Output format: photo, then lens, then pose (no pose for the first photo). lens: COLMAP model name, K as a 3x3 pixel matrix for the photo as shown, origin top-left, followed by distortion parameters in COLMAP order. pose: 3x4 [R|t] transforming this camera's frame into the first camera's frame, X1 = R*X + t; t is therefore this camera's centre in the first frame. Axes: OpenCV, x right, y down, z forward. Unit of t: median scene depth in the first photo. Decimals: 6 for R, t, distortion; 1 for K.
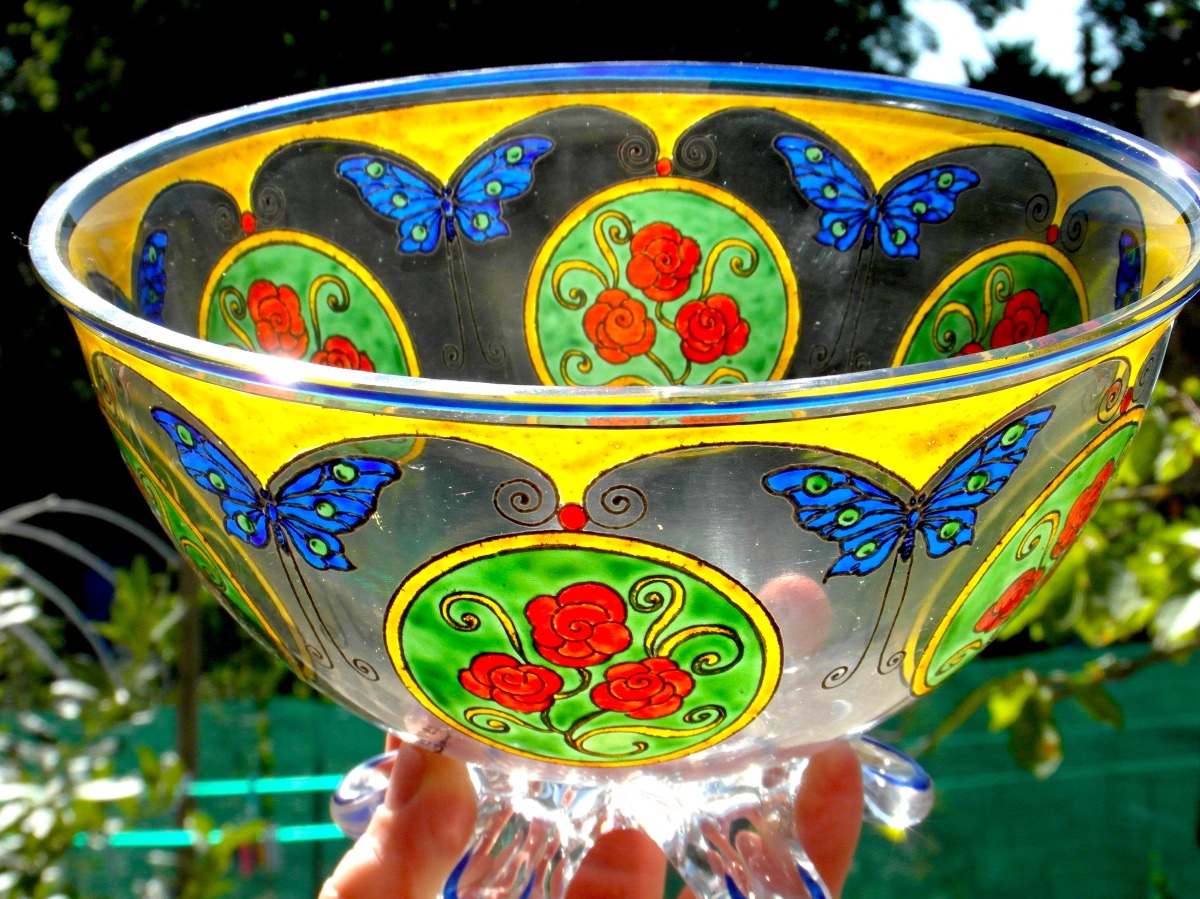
lens RADIAL K [[2288.1, 0, 600.0], [0, 2288.1, 449.5], [0, 0, 1]] dist [-0.224800, -0.136278]
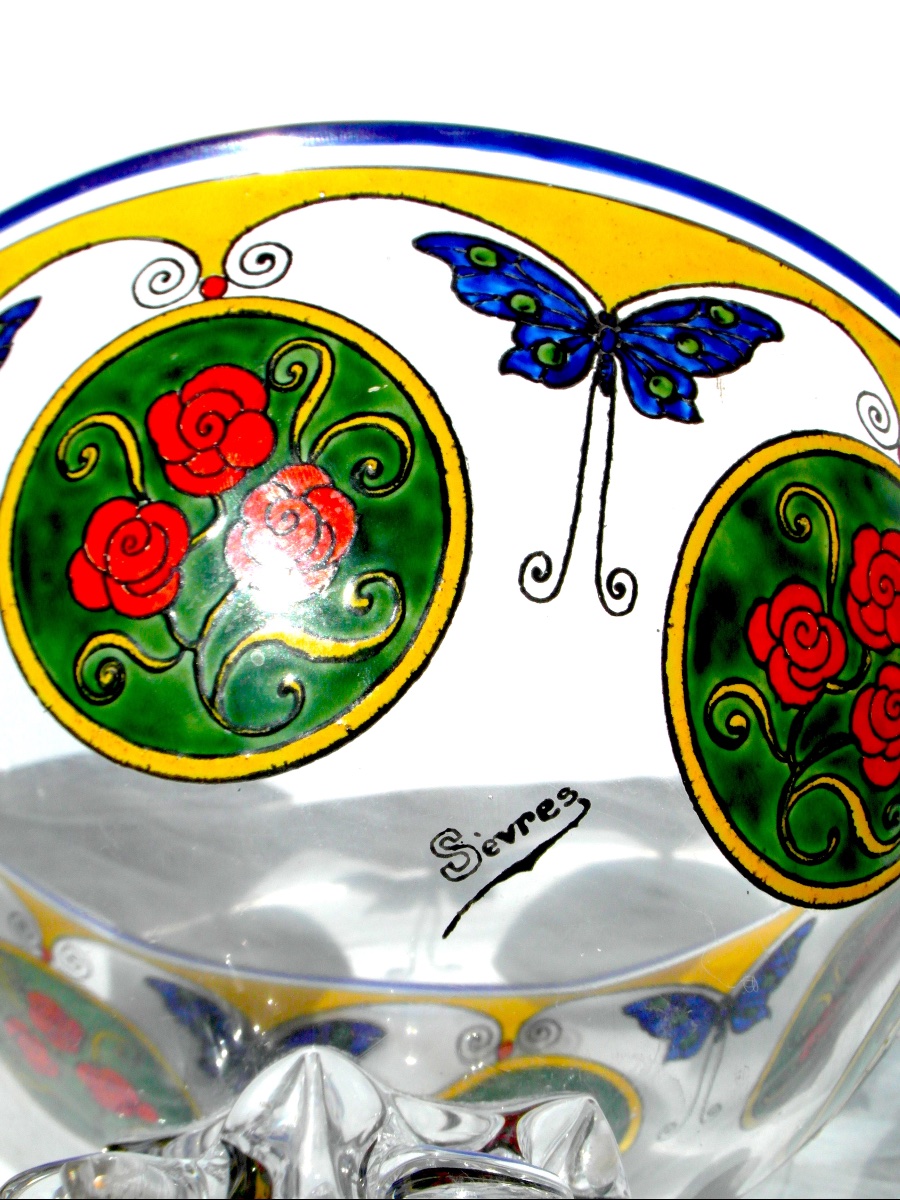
lens RADIAL K [[2288.1, 0, 450.0], [0, 2288.1, 600.0], [0, 0, 1]] dist [-0.224800, -0.136278]
pose [[0.606691, 0.565945, 0.558240, -0.601558], [0.257662, 0.524333, -0.811594, 0.752733], [-0.752022, 0.636224, 0.172286, 0.979509]]
